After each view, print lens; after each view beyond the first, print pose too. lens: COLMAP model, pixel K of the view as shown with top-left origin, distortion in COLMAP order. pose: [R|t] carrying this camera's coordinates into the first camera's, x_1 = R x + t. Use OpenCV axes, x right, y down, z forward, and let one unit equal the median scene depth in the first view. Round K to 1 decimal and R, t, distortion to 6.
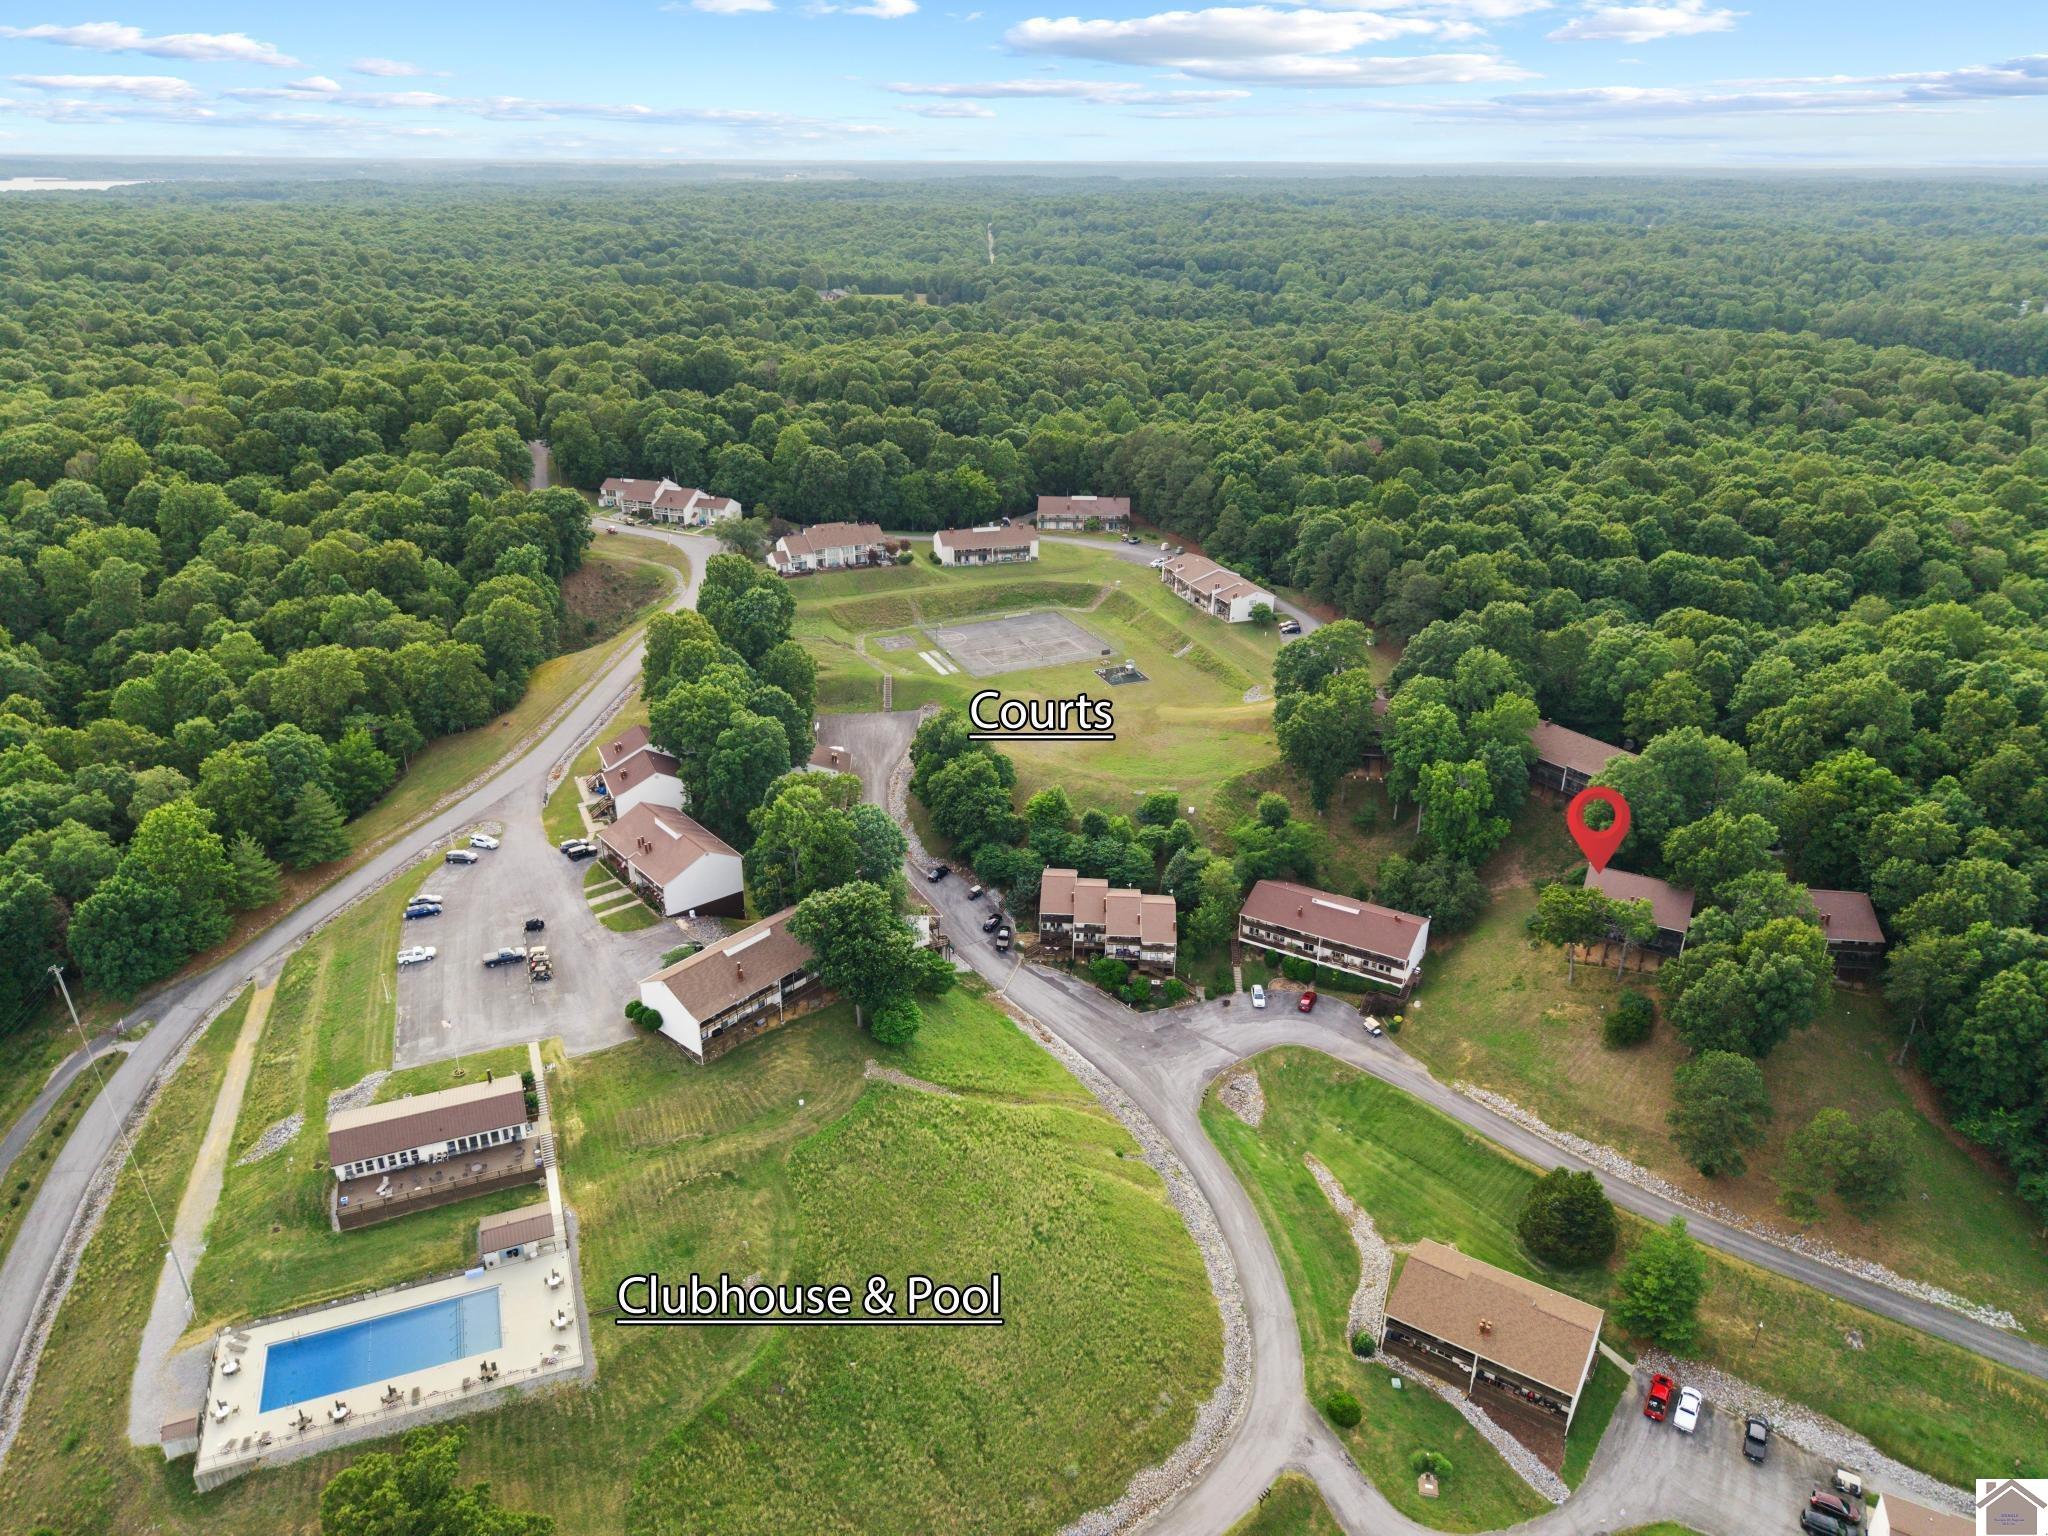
lens RADIAL K [[1385.2, 0, 1024.0], [0, 1385.2, 768.0], [0, 0, 1]] dist [0.021683, -0.006445]
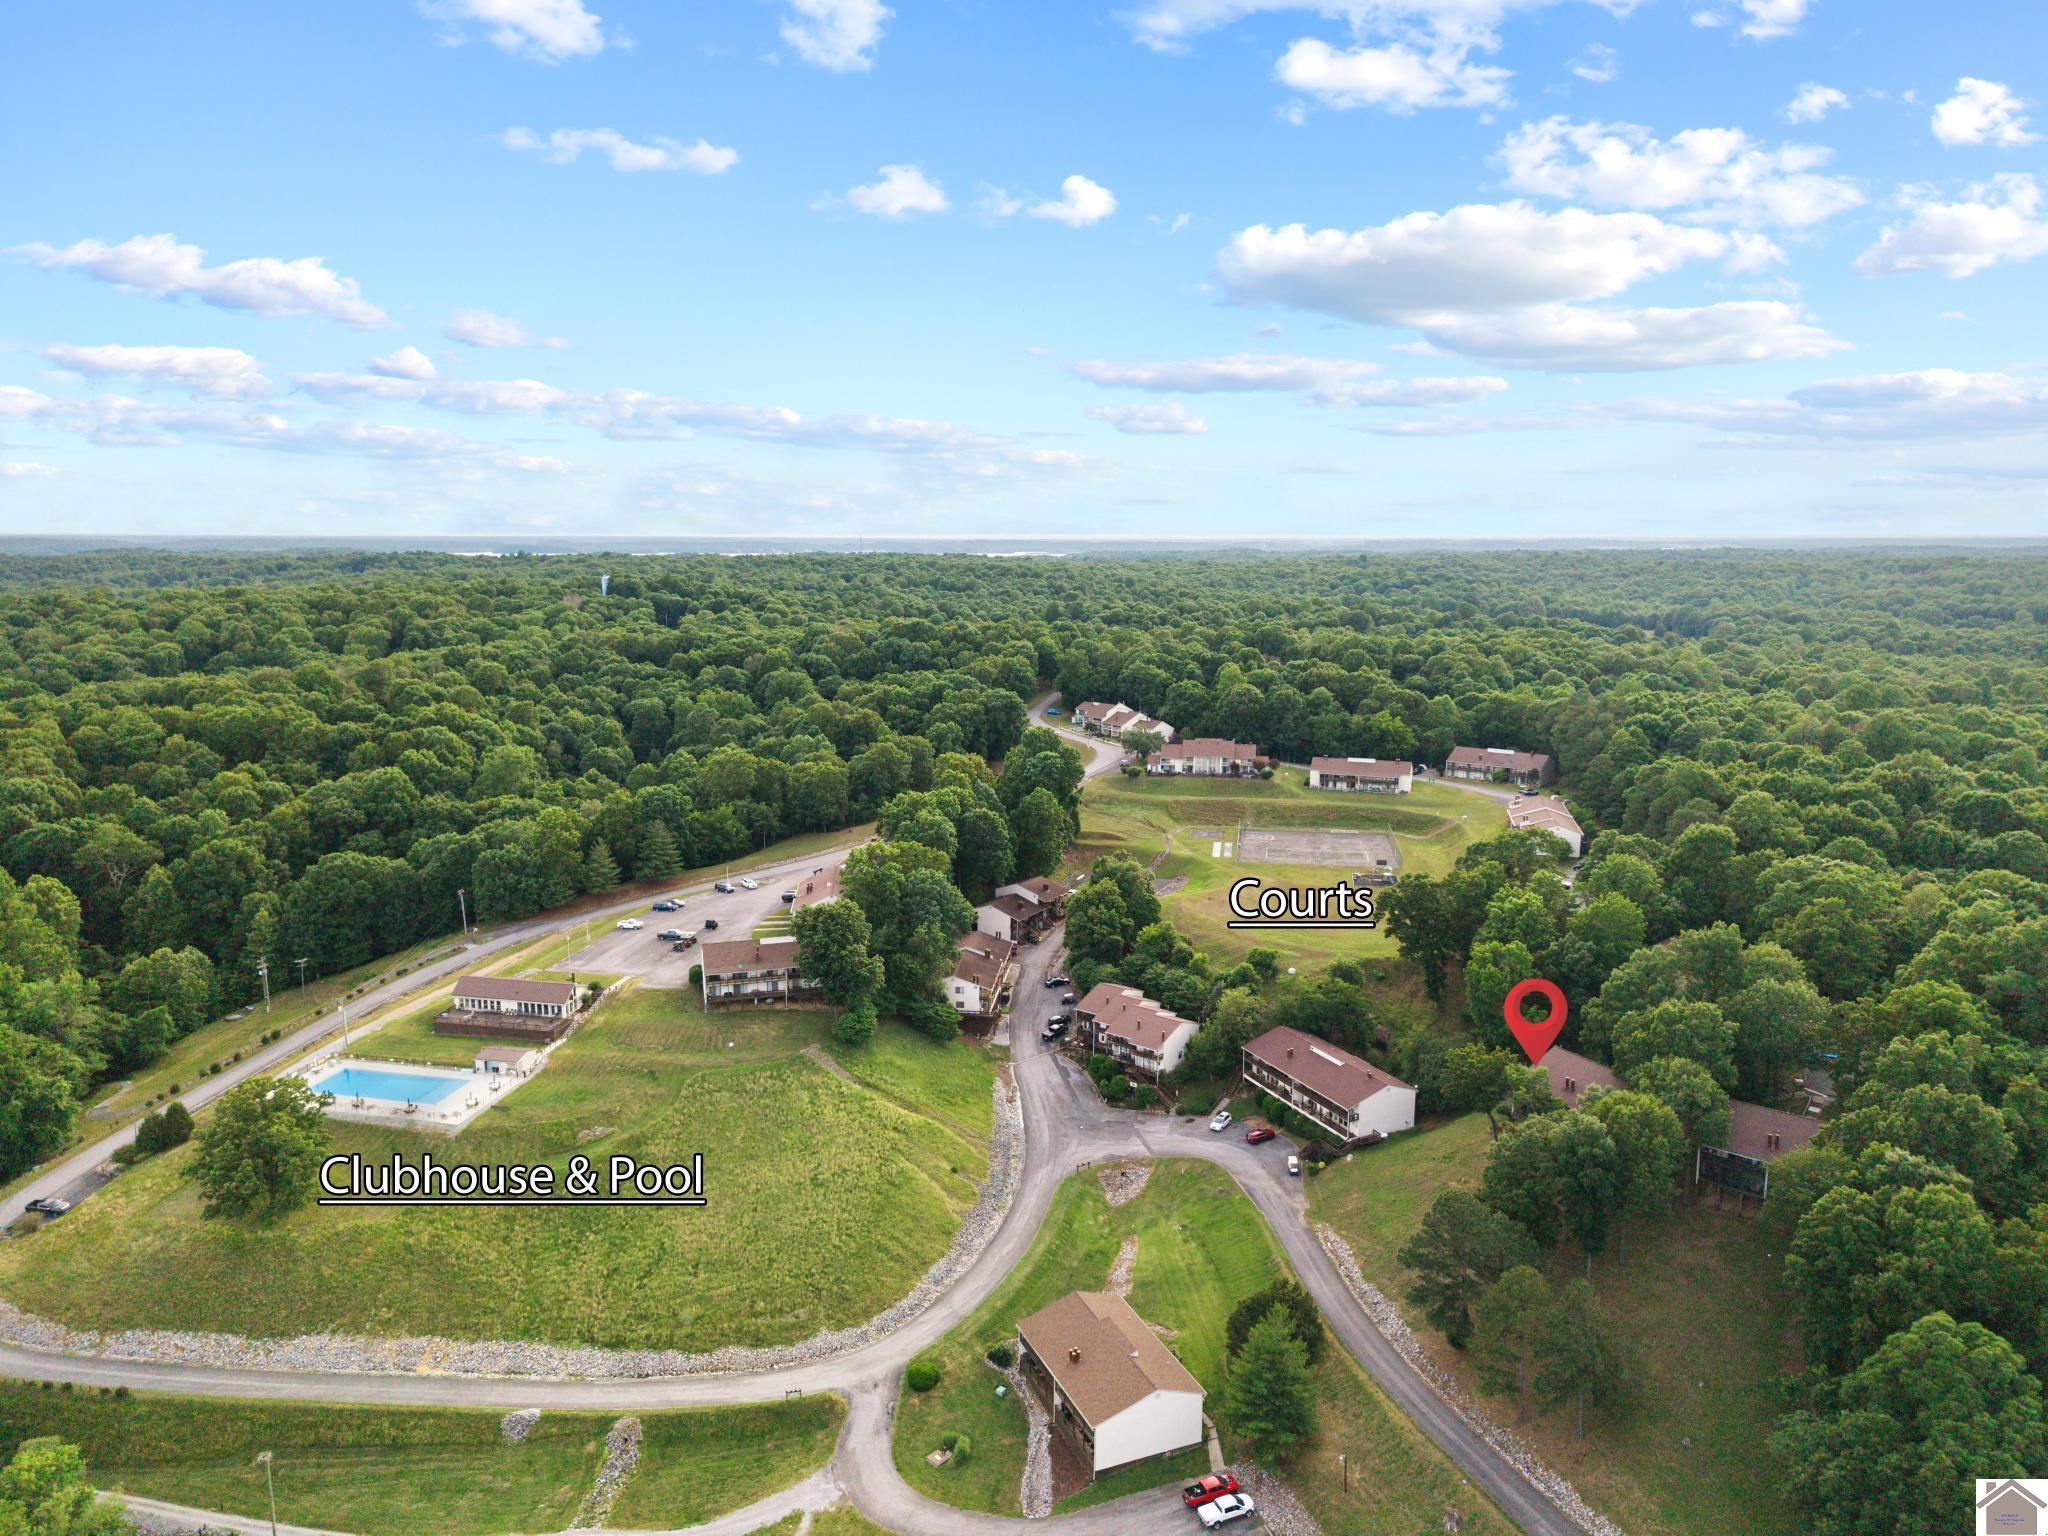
lens RADIAL K [[1385.2, 0, 1024.0], [0, 1385.2, 768.0], [0, 0, 1]] dist [0.021683, -0.006445]
pose [[0.818566, 0.082261, -0.568491, 0.603033], [-0.220514, 0.958862, -0.178768, 0.129236], [0.530399, 0.271694, 0.803031, 0.037269]]
